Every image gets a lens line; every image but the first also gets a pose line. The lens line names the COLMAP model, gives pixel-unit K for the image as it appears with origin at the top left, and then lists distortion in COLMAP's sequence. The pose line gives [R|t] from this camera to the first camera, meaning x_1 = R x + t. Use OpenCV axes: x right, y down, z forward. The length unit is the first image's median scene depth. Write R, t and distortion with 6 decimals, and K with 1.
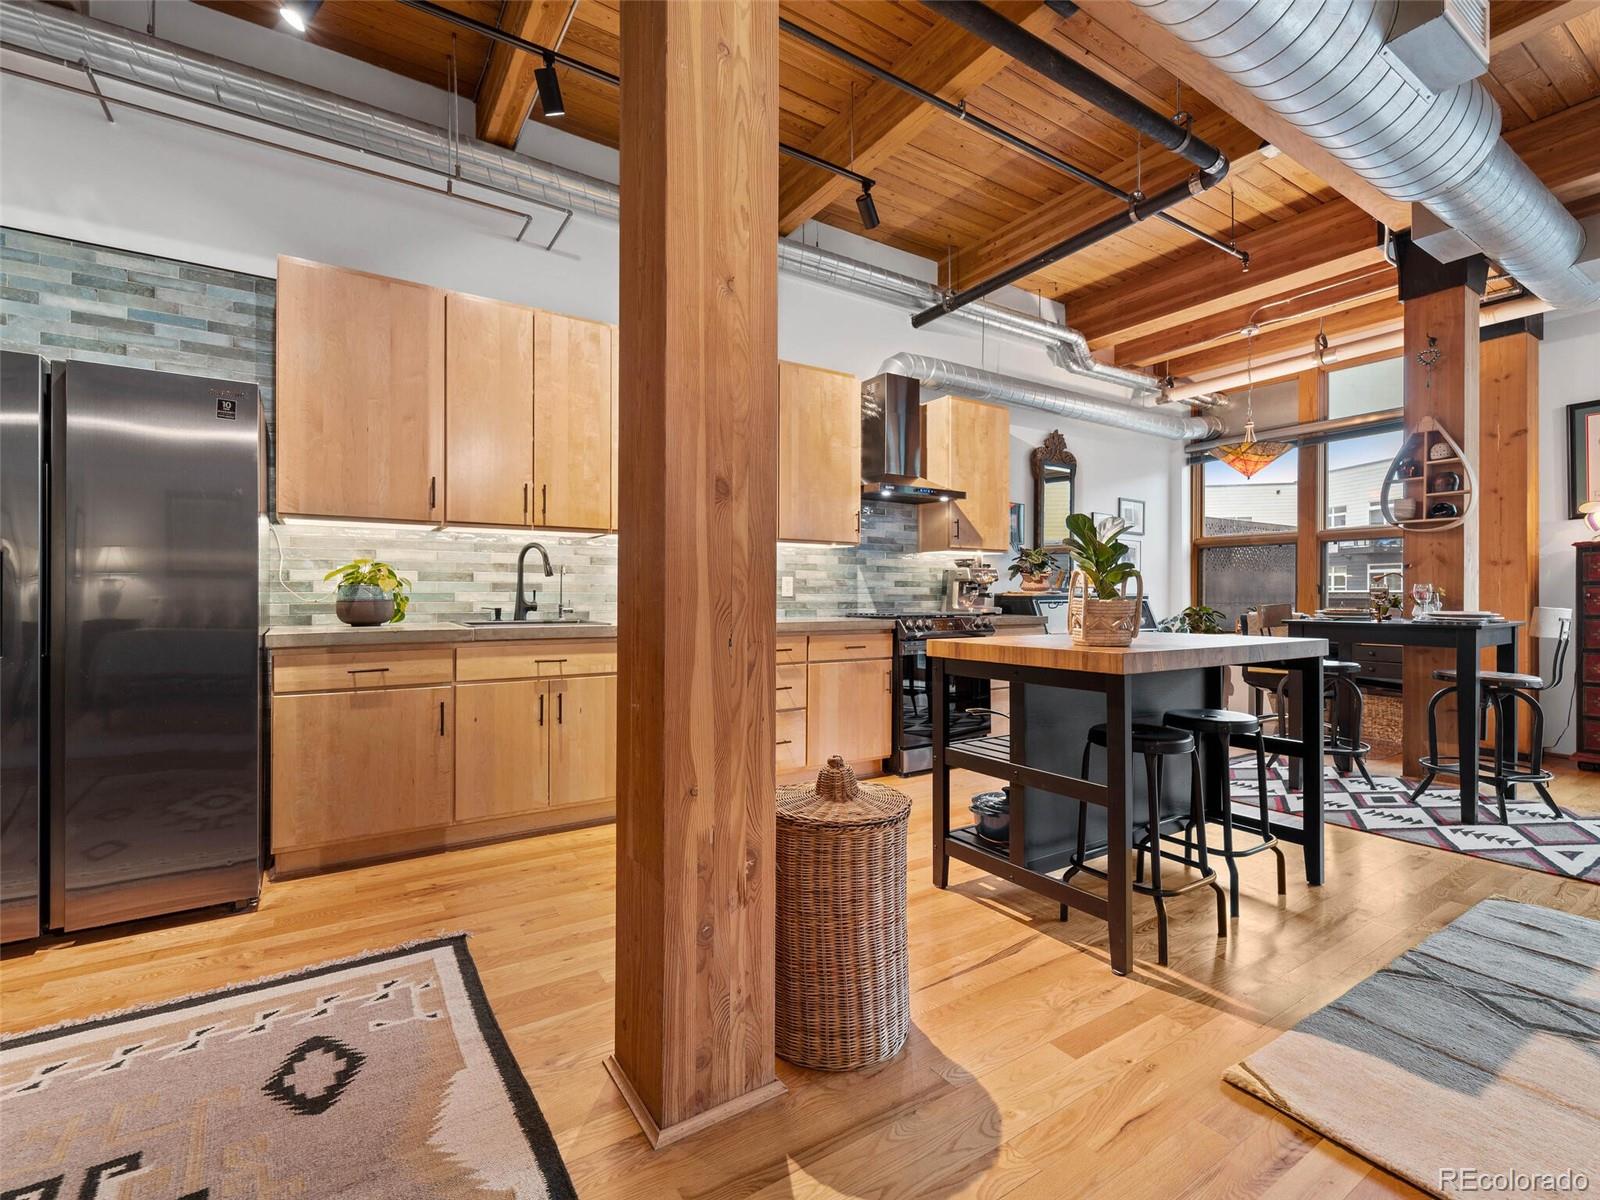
lens RADIAL K [[725.9, 0, 796.8], [0, 725.9, 594.0], [0, 0, 1]] dist [0.004874, -0.002399]
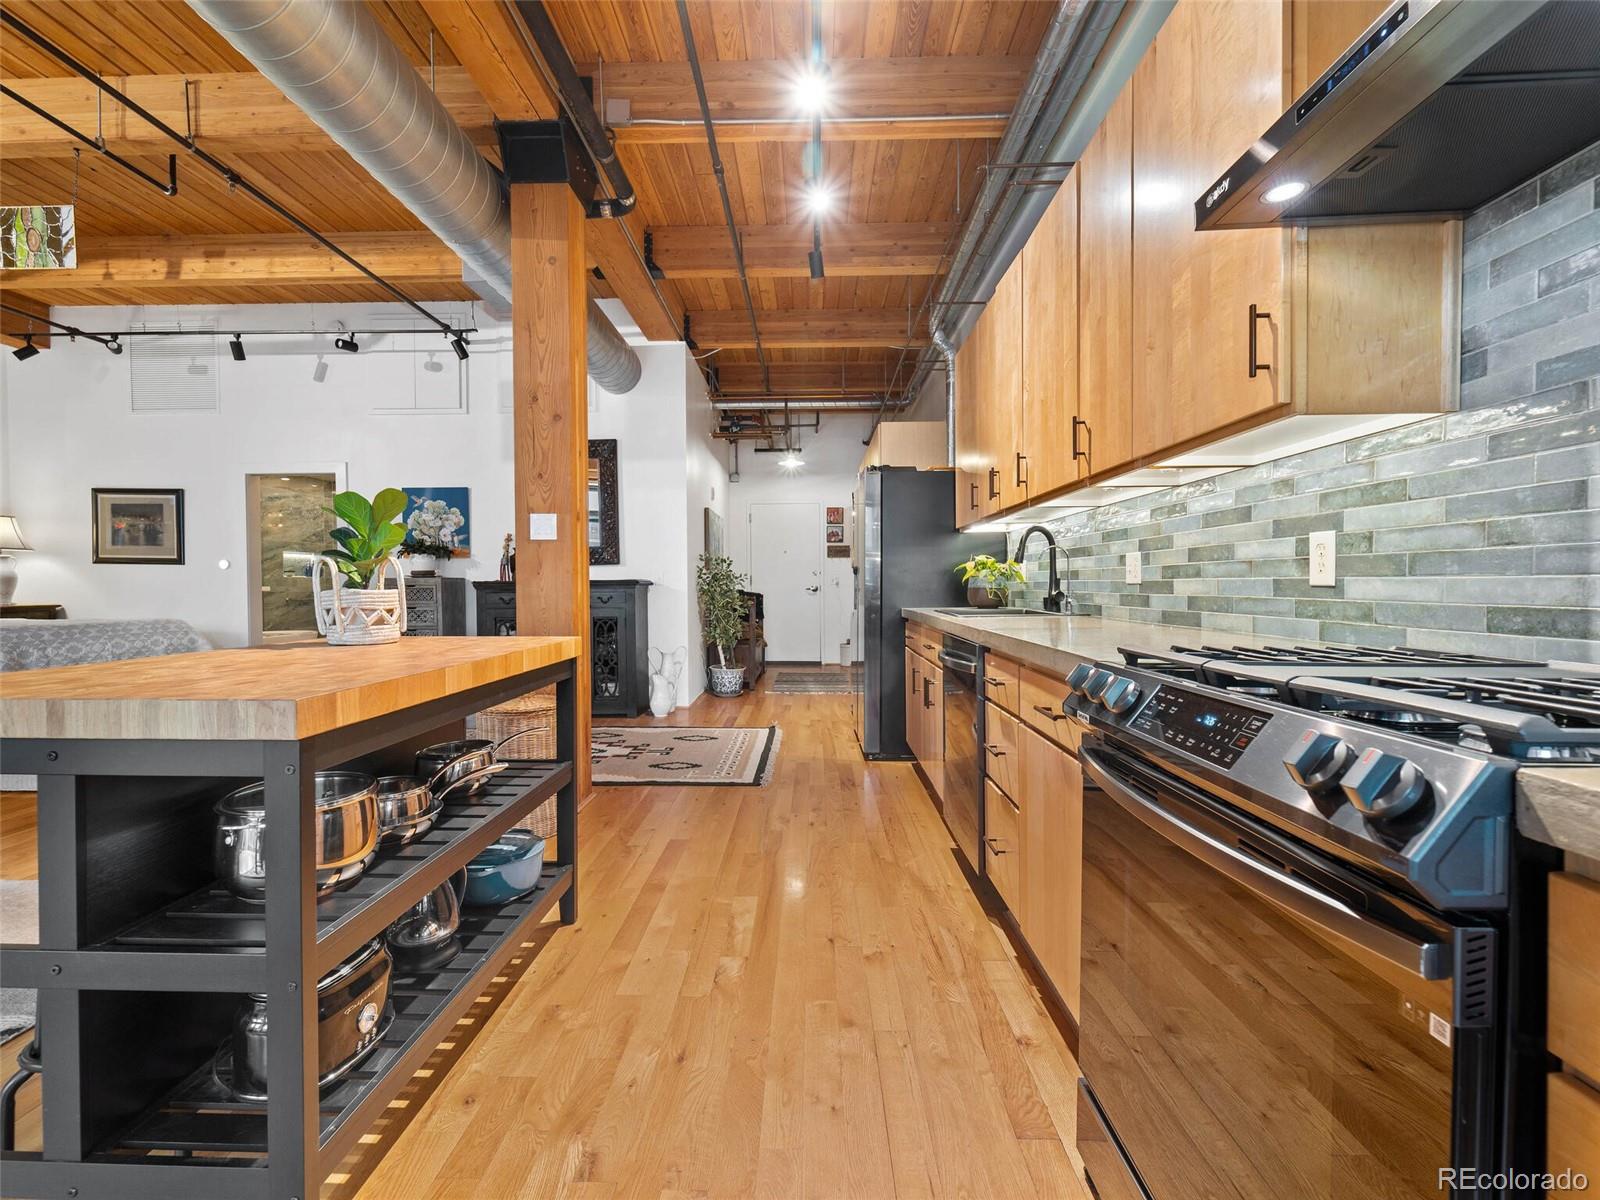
lens RADIAL K [[725.9, 0, 792.0], [0, 725.9, 600.3], [0, 0, 1]] dist [0.004874, -0.002399]
pose [[-0.569719, 0.018940, -0.821621, 0.561755], [0.006210, 0.999805, 0.018741, 0.003042], [0.821816, 0.005575, -0.569726, 1.273553]]
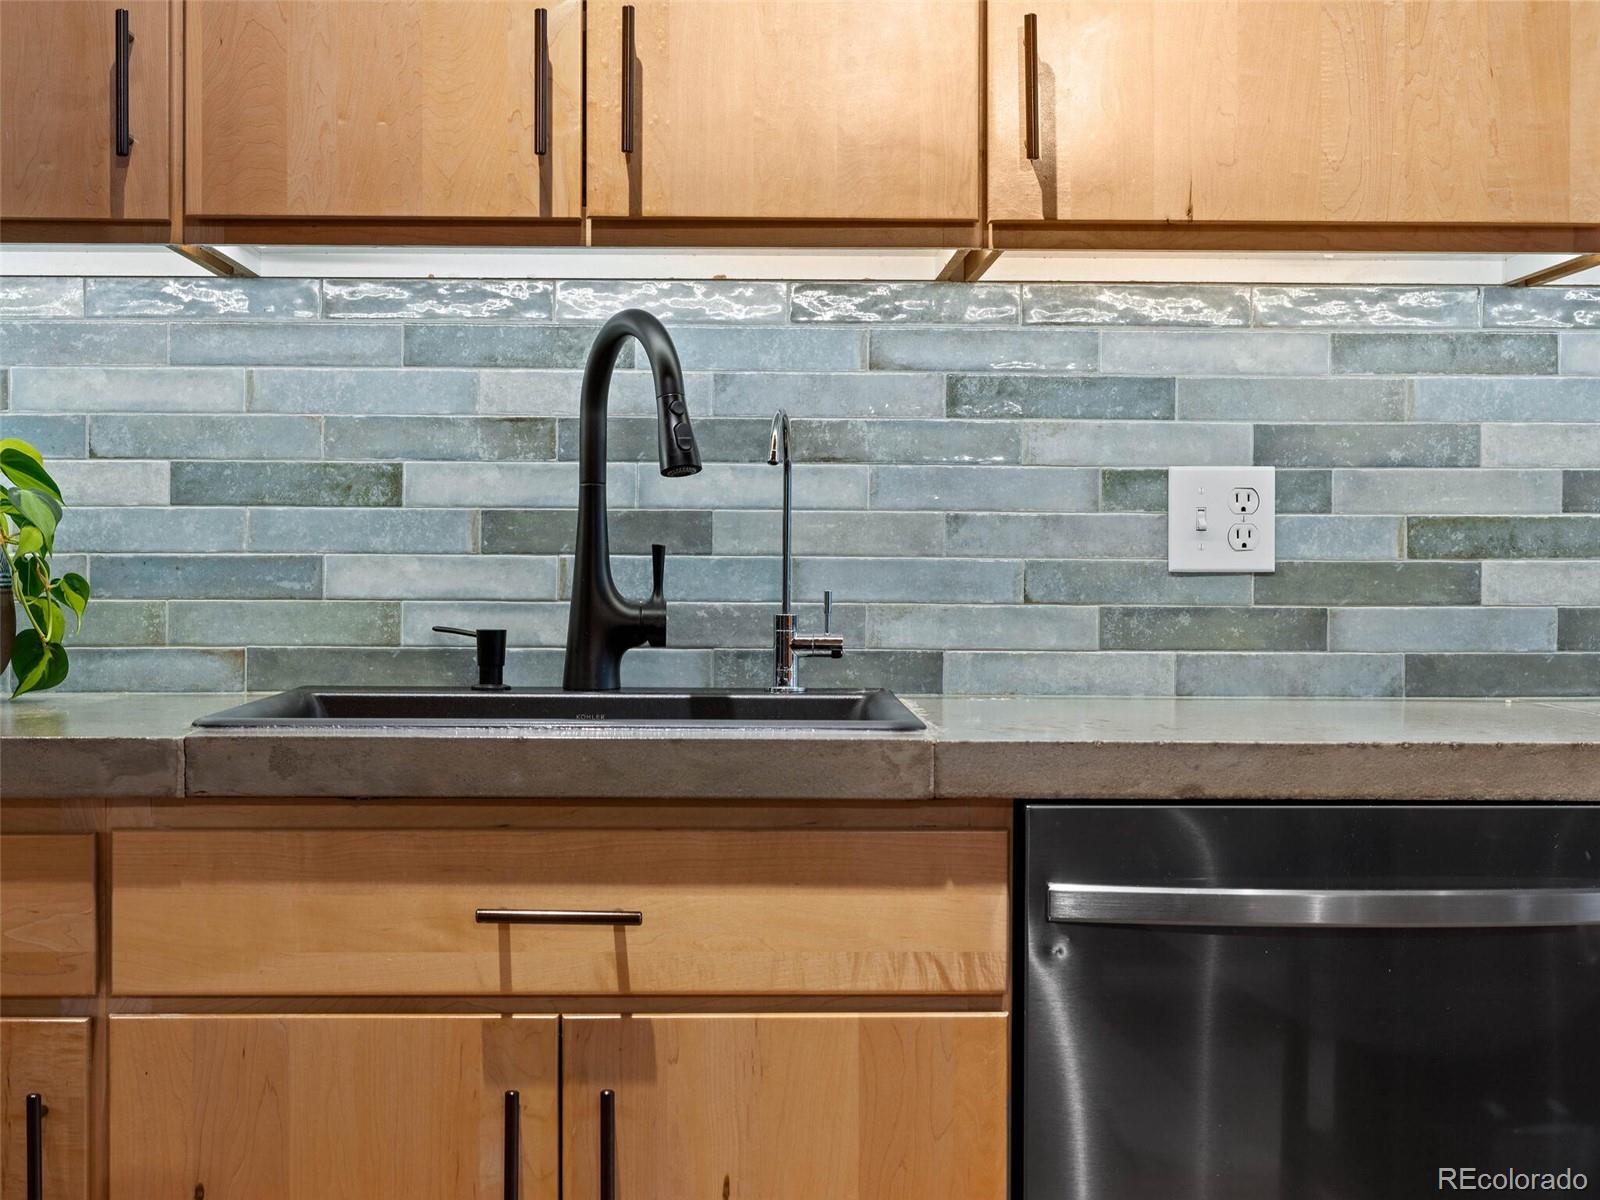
lens RADIAL K [[2626.9, 0, 800.7], [0, 2626.9, 598.7], [0, 0, 1]] dist [0.003059, 0.000000]
pose [[0.855042, 0.007379, -0.518507, 0.060544], [-0.001055, 0.999921, 0.012491, 0.000521], [0.518558, -0.010133, 0.854982, 0.397726]]
